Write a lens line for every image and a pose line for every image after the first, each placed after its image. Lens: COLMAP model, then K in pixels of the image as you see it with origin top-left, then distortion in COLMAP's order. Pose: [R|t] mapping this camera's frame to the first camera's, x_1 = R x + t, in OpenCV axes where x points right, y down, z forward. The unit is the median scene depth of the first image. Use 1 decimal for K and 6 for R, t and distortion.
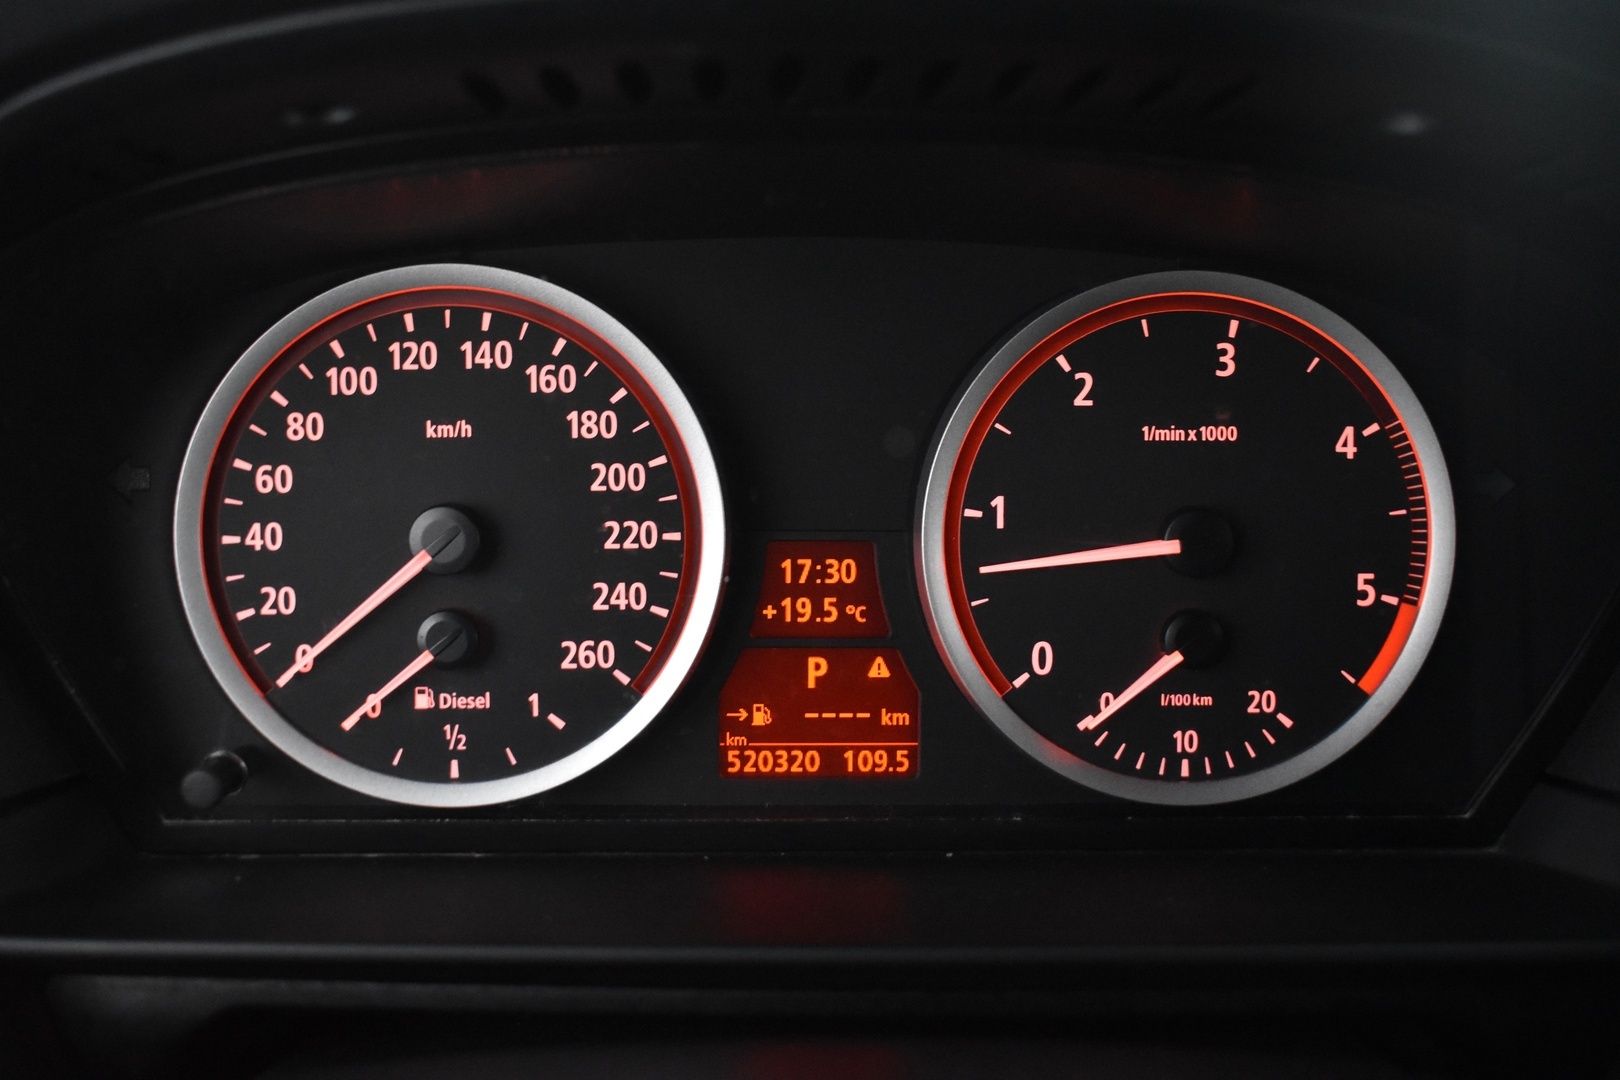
lens RADIAL K [[1723.7, 0, 805.6], [0, 1723.7, 529.7], [0, 0, 1]] dist [-0.106168, 0.000000]
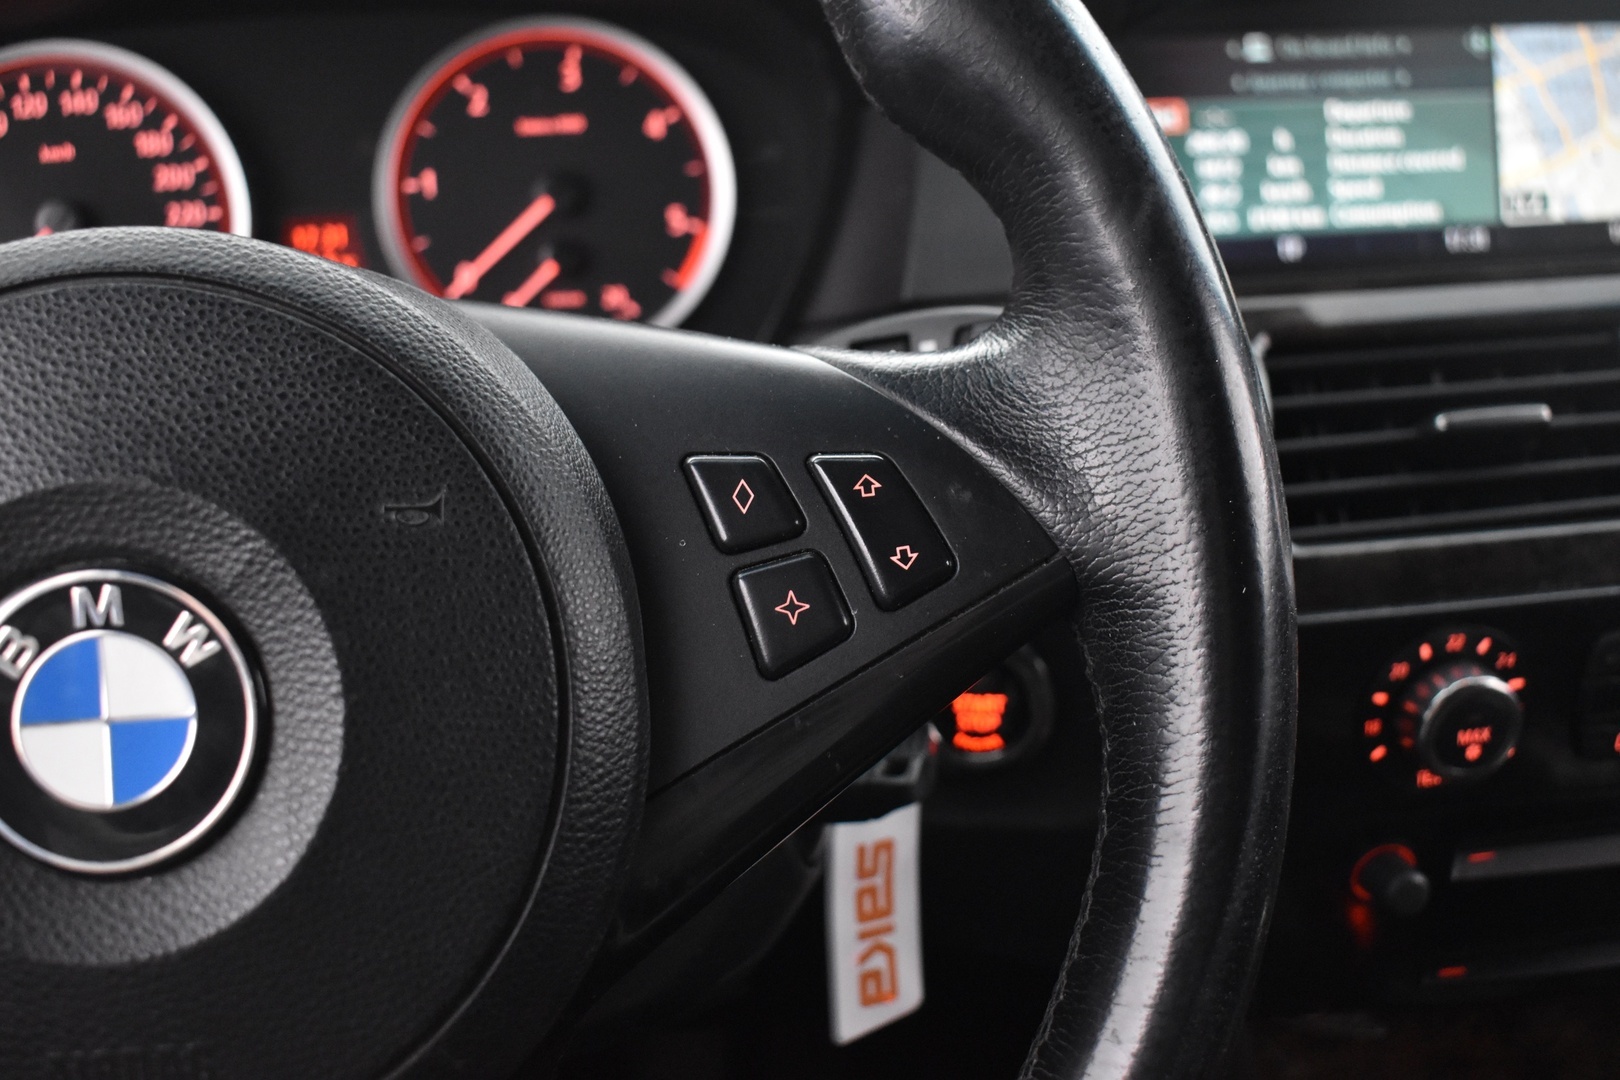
lens RADIAL K [[1819.2, 0, 836.9], [0, 1819.2, 505.0], [0, 0, 1]] dist [-0.099995, 0.000000]
pose [[0.985918, -0.081415, 0.146072, 0.215056], [0.068676, 0.993550, 0.090236, 0.155706], [-0.152477, -0.078933, 0.985150, -0.673450]]
